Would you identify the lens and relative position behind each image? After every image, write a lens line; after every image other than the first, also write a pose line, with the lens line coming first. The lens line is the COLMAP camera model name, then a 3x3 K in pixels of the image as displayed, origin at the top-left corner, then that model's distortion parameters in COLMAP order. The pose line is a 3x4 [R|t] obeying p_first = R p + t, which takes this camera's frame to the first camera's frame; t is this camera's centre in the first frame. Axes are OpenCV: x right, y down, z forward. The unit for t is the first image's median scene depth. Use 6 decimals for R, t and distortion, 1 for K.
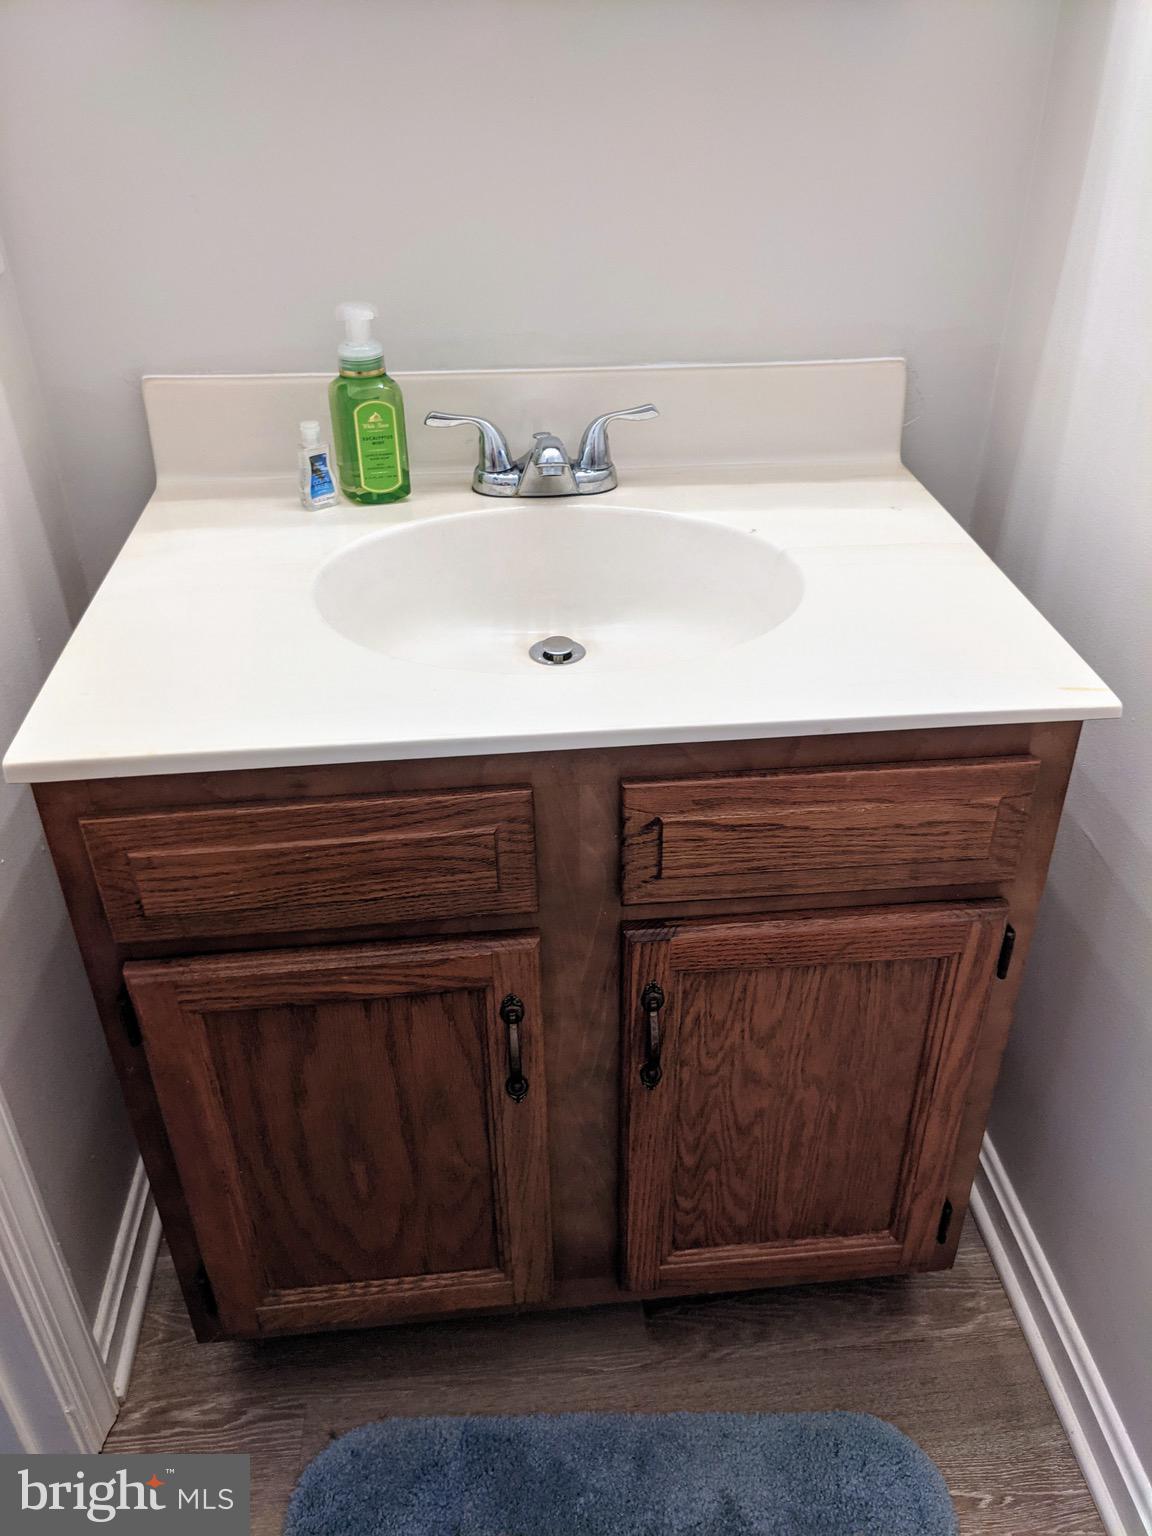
lens RADIAL K [[1231.2, 0, 583.1], [0, 1231.2, 761.3], [0, 0, 1]] dist [0.049689, -0.098861]
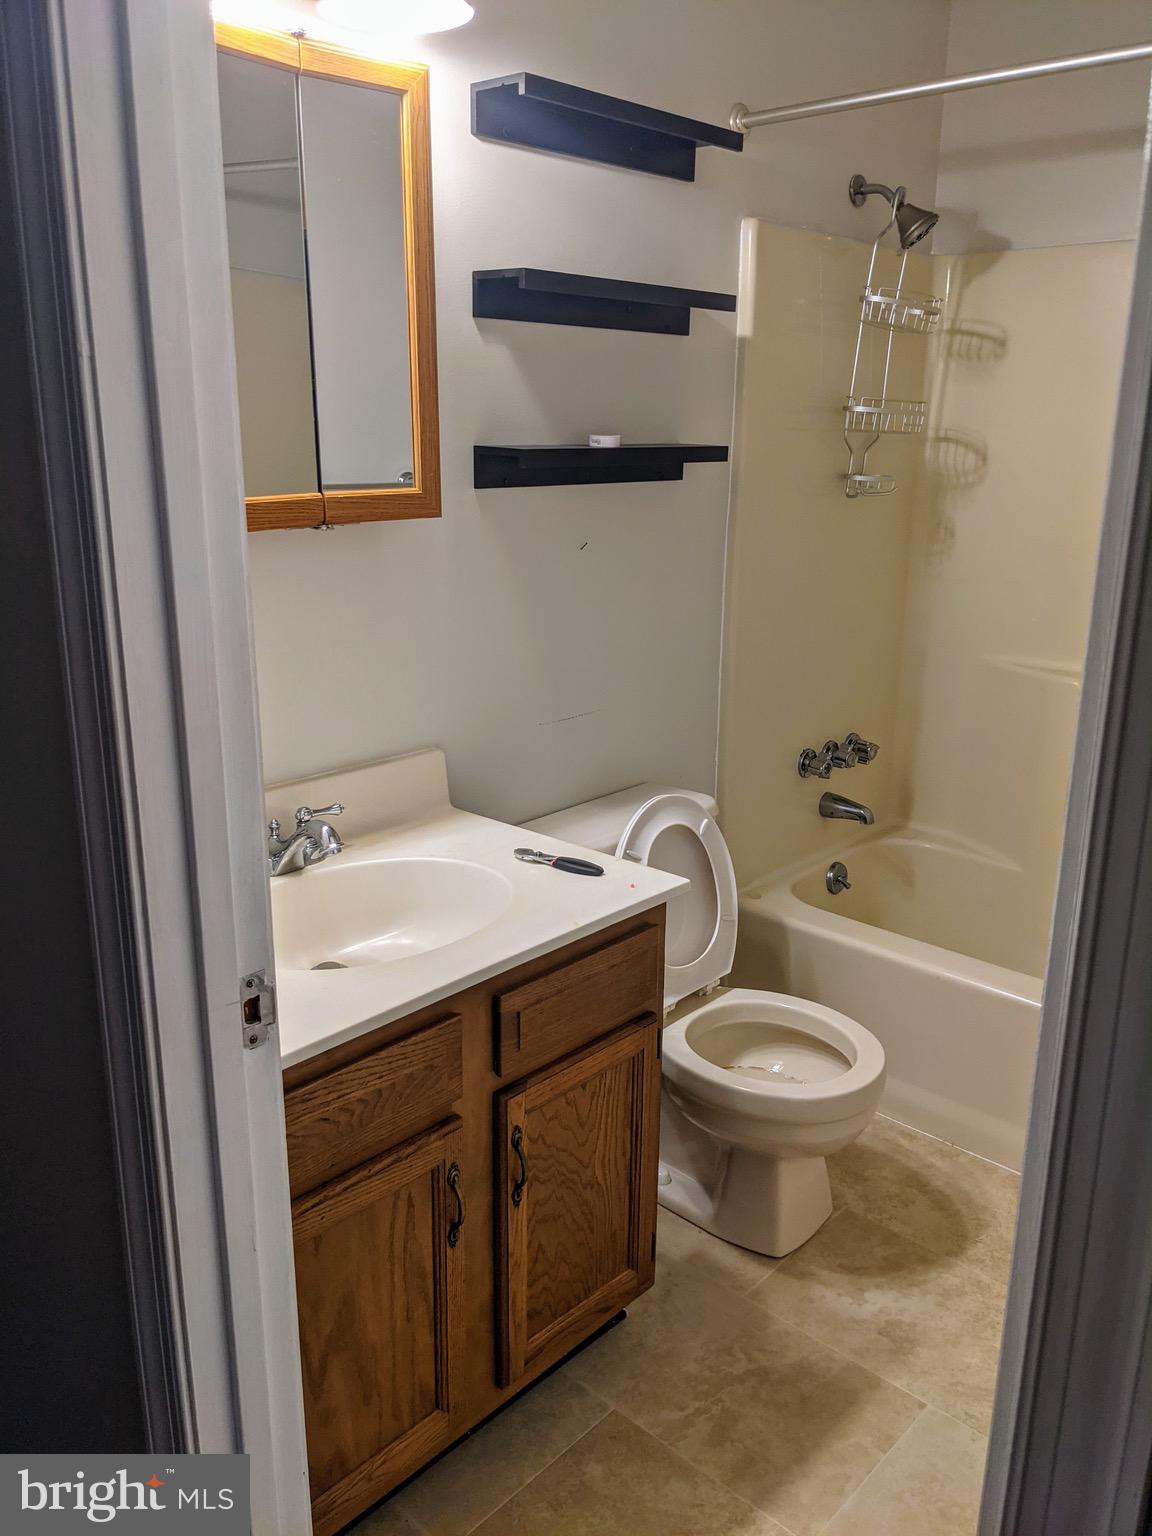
lens RADIAL K [[1231.2, 0, 583.1], [0, 1231.2, 761.3], [0, 0, 1]] dist [0.049689, -0.098861]
pose [[0.755769, -0.166516, 0.633314, -0.691039], [0.341295, 0.925551, -0.163933, 0.026369], [-0.558867, 0.340042, 0.756333, -0.377057]]
